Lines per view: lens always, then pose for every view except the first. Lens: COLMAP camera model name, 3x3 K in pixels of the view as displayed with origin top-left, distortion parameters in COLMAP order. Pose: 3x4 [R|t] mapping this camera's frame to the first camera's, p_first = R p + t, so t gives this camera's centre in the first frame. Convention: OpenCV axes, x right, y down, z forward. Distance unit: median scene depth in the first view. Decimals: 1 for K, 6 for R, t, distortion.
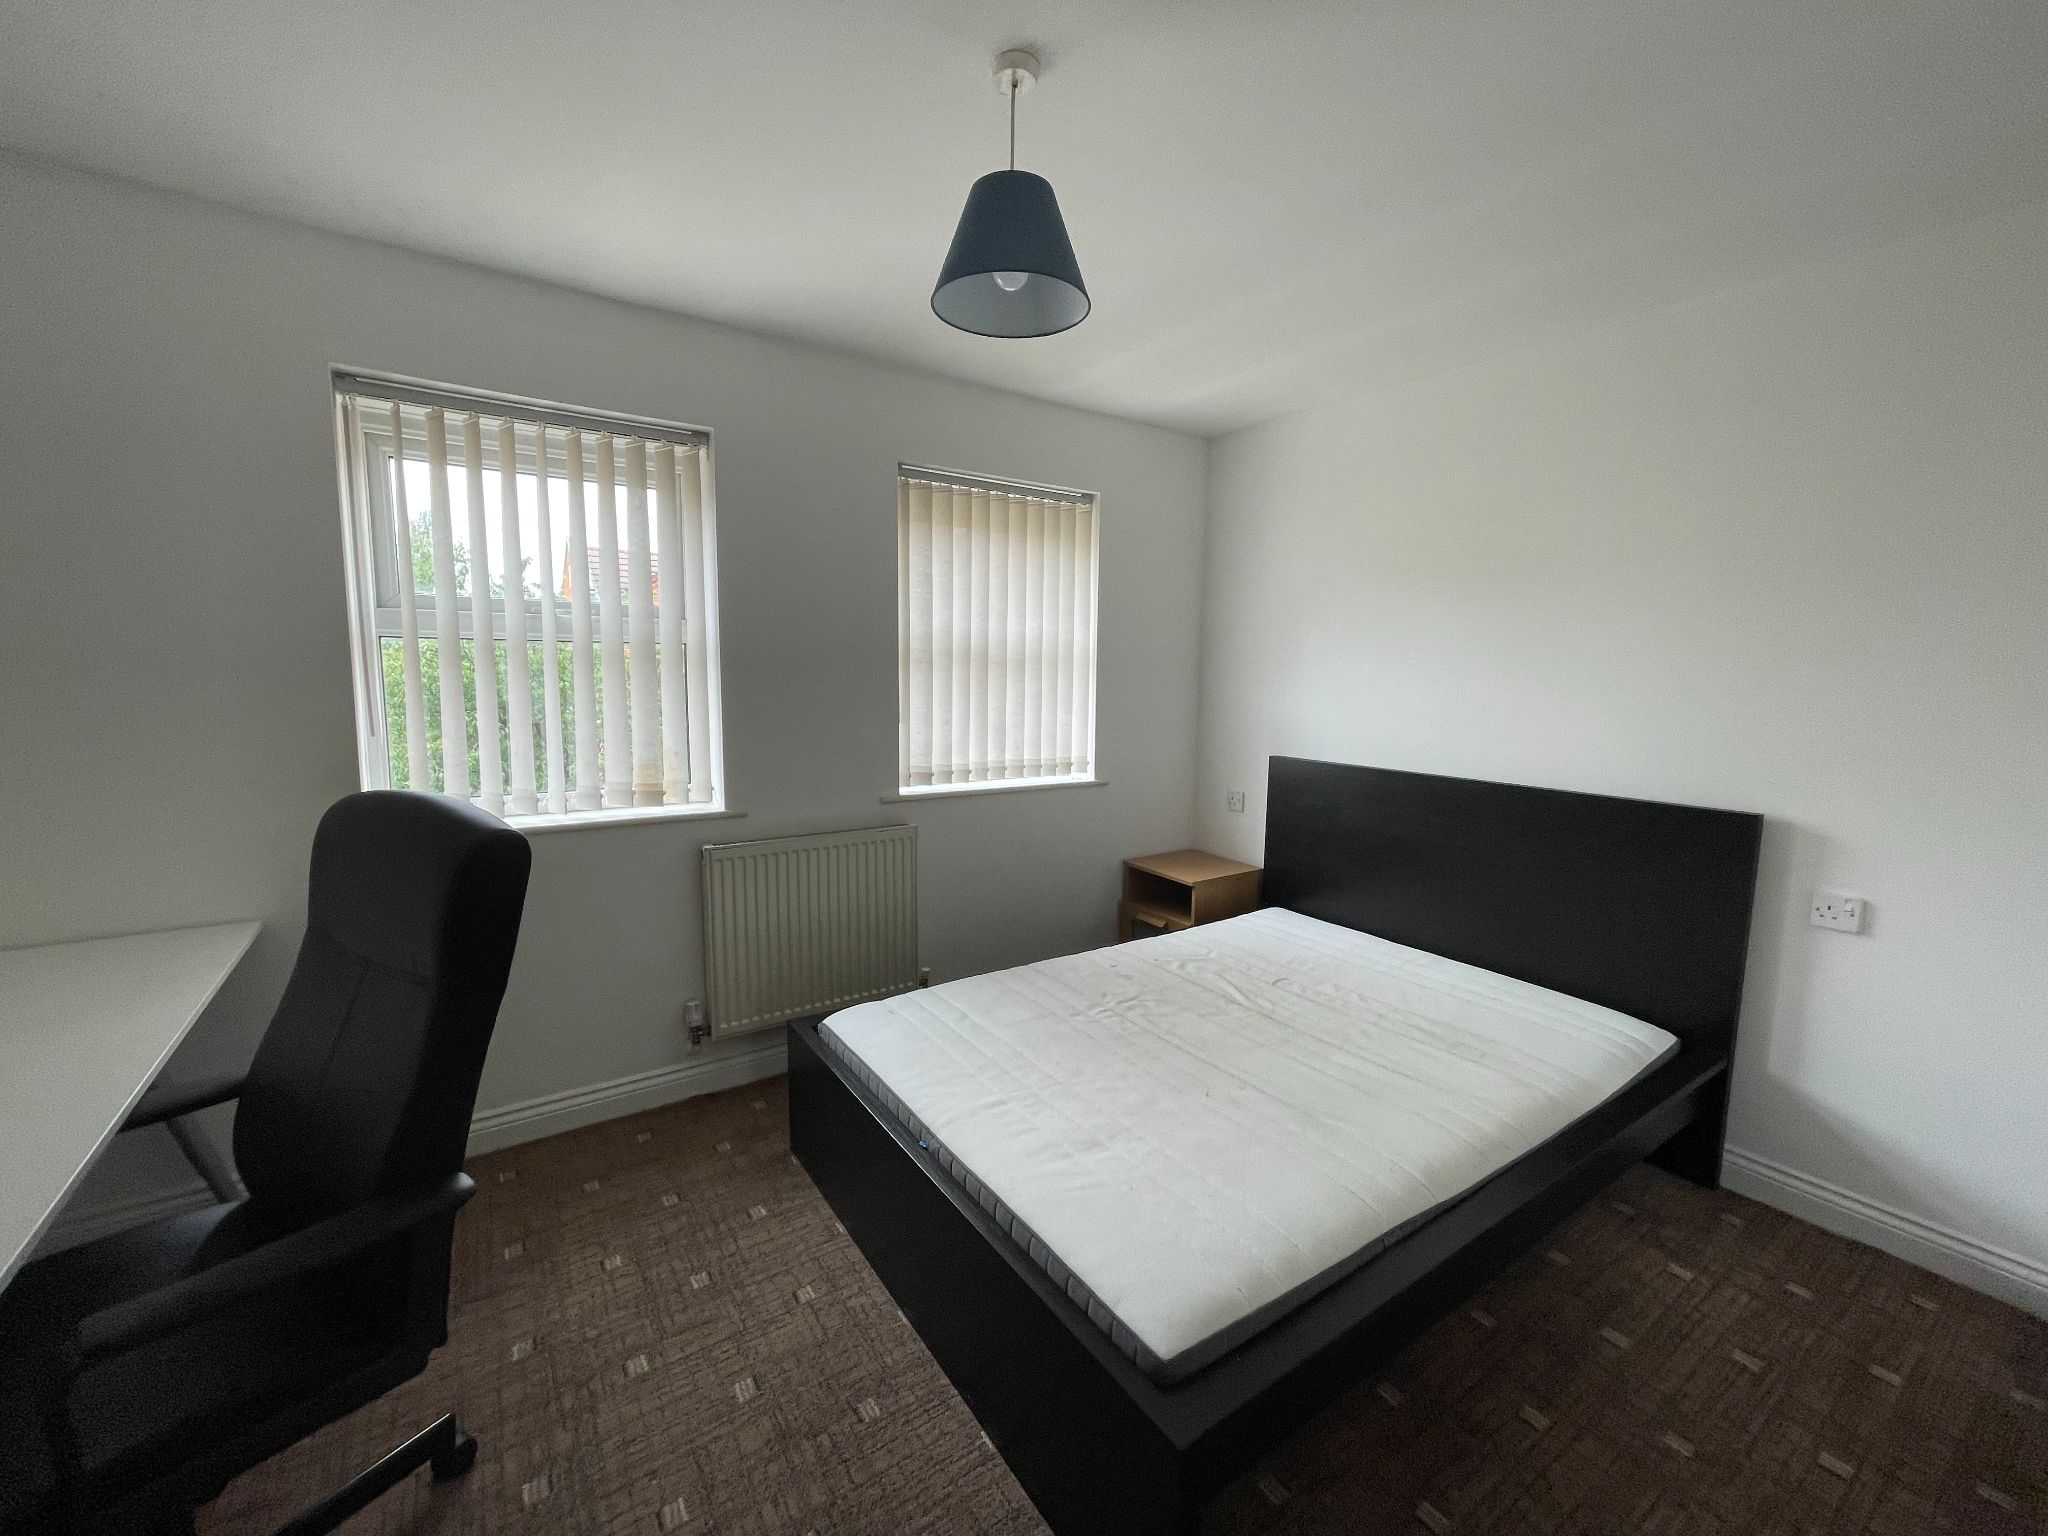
lens RADIAL K [[822.7, 0, 1024.0], [0, 822.7, 768.0], [0, 0, 1]] dist [-0.007378, -0.000302]
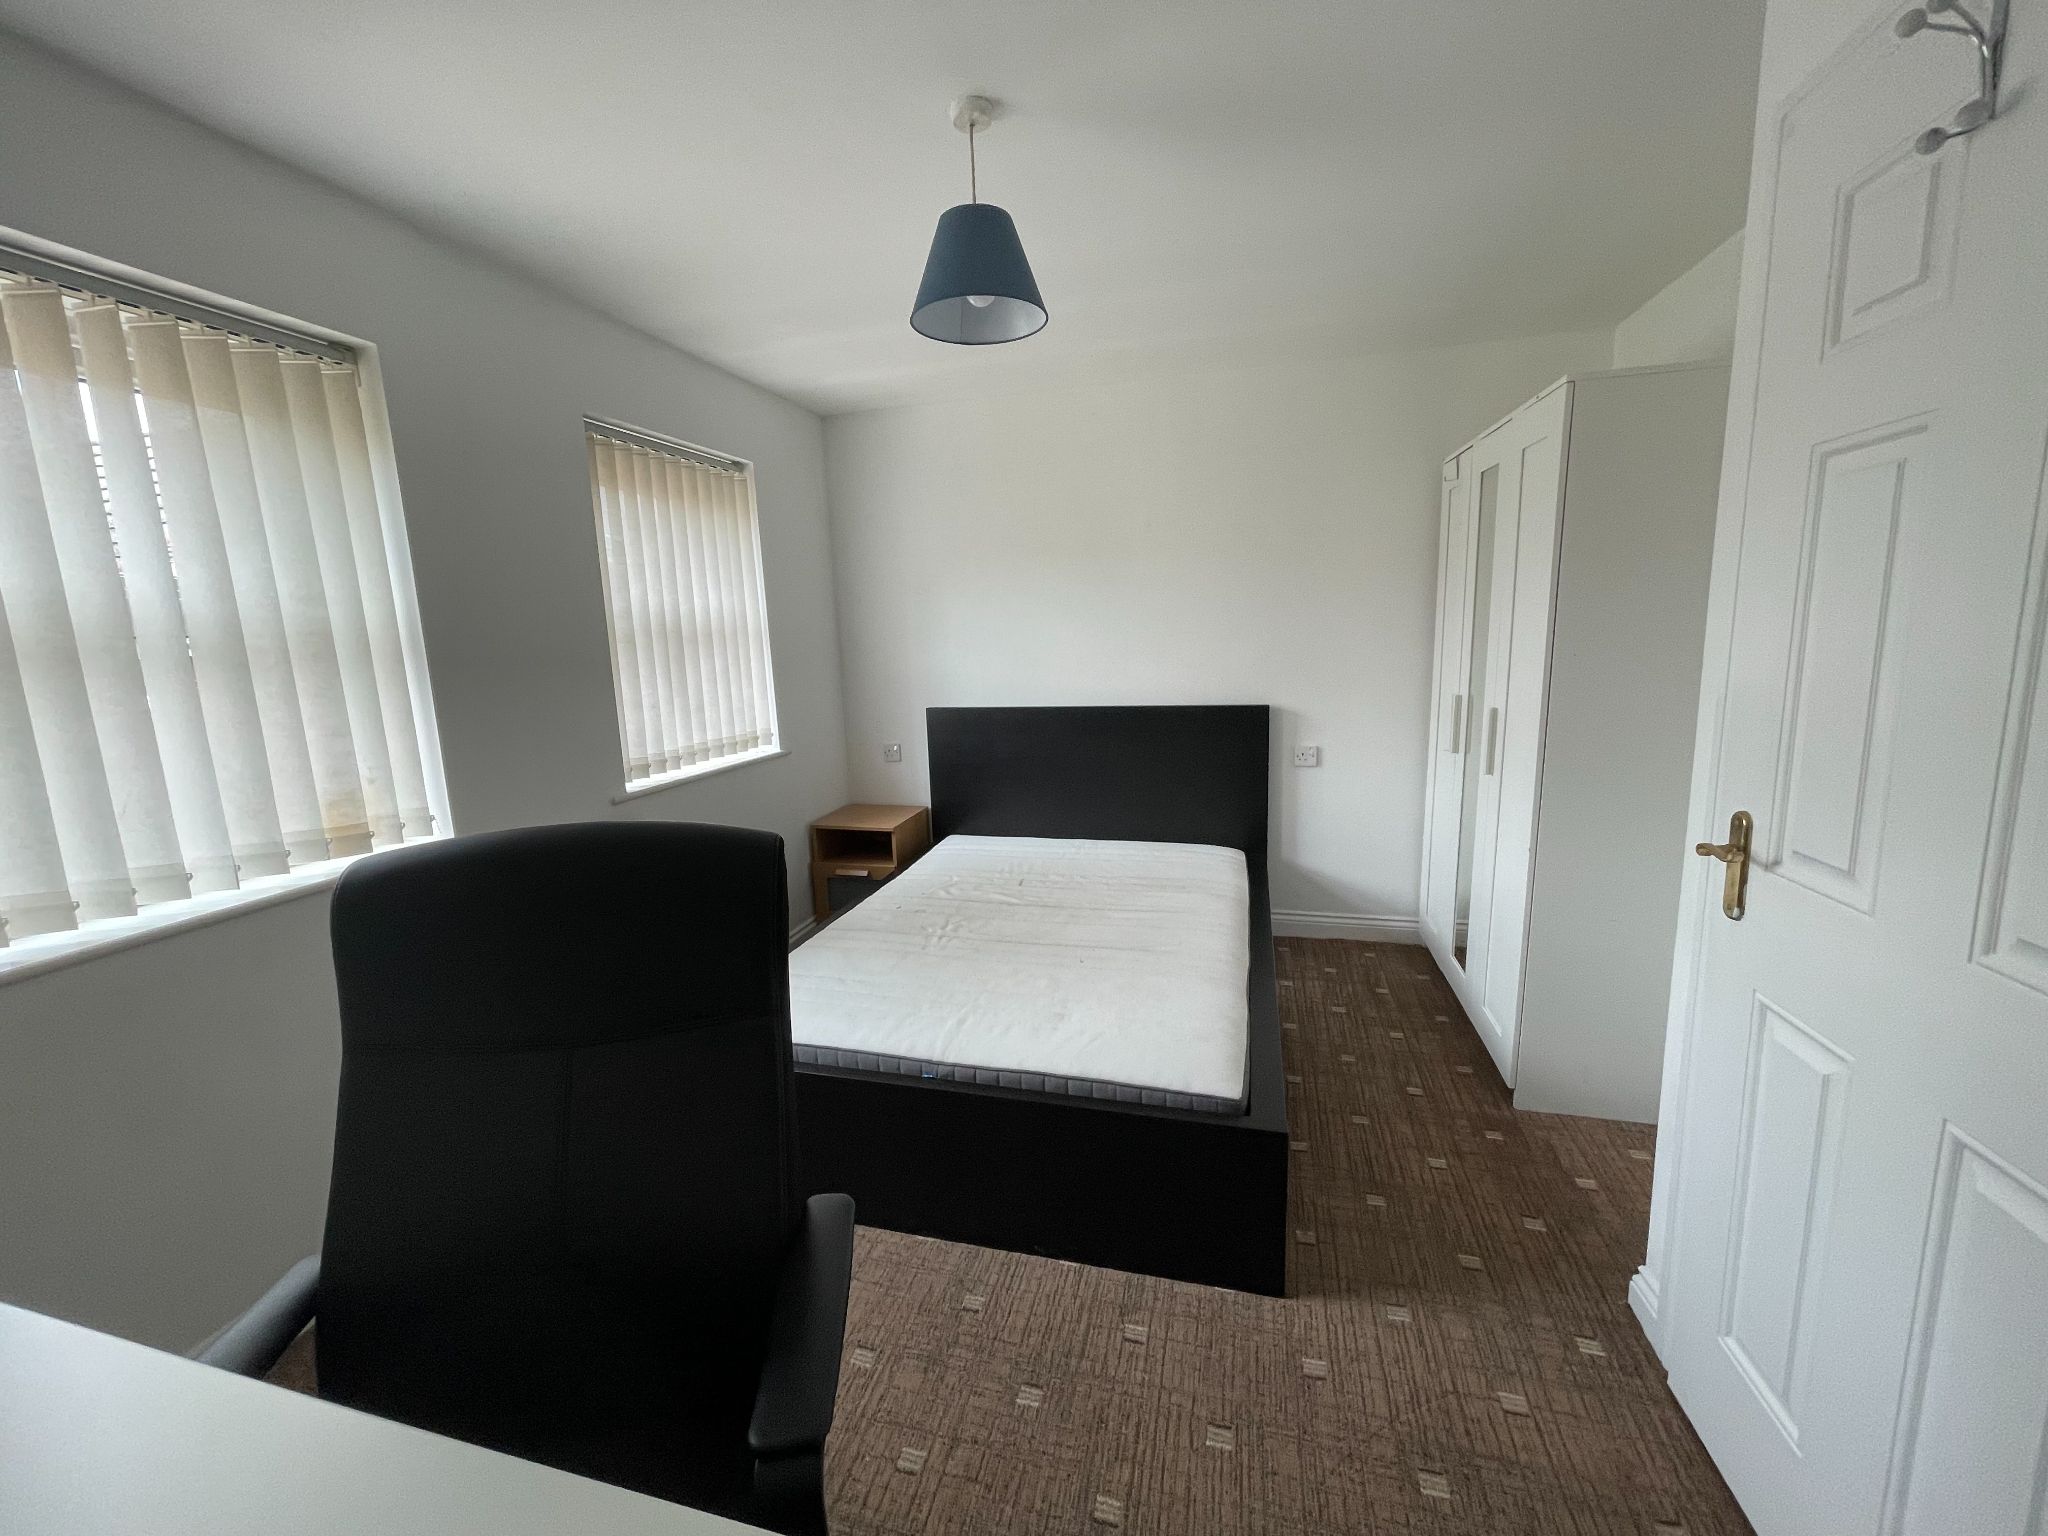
lens RADIAL K [[829.7, 0, 1008.4], [0, 829.7, 761.4], [0, 0, 1]] dist [-0.001353, 0.005211]
pose [[0.756638, -0.146006, 0.637323, -0.436476], [0.125371, 0.989059, 0.077745, -0.019777], [-0.641701, 0.021077, 0.766665, 0.043897]]
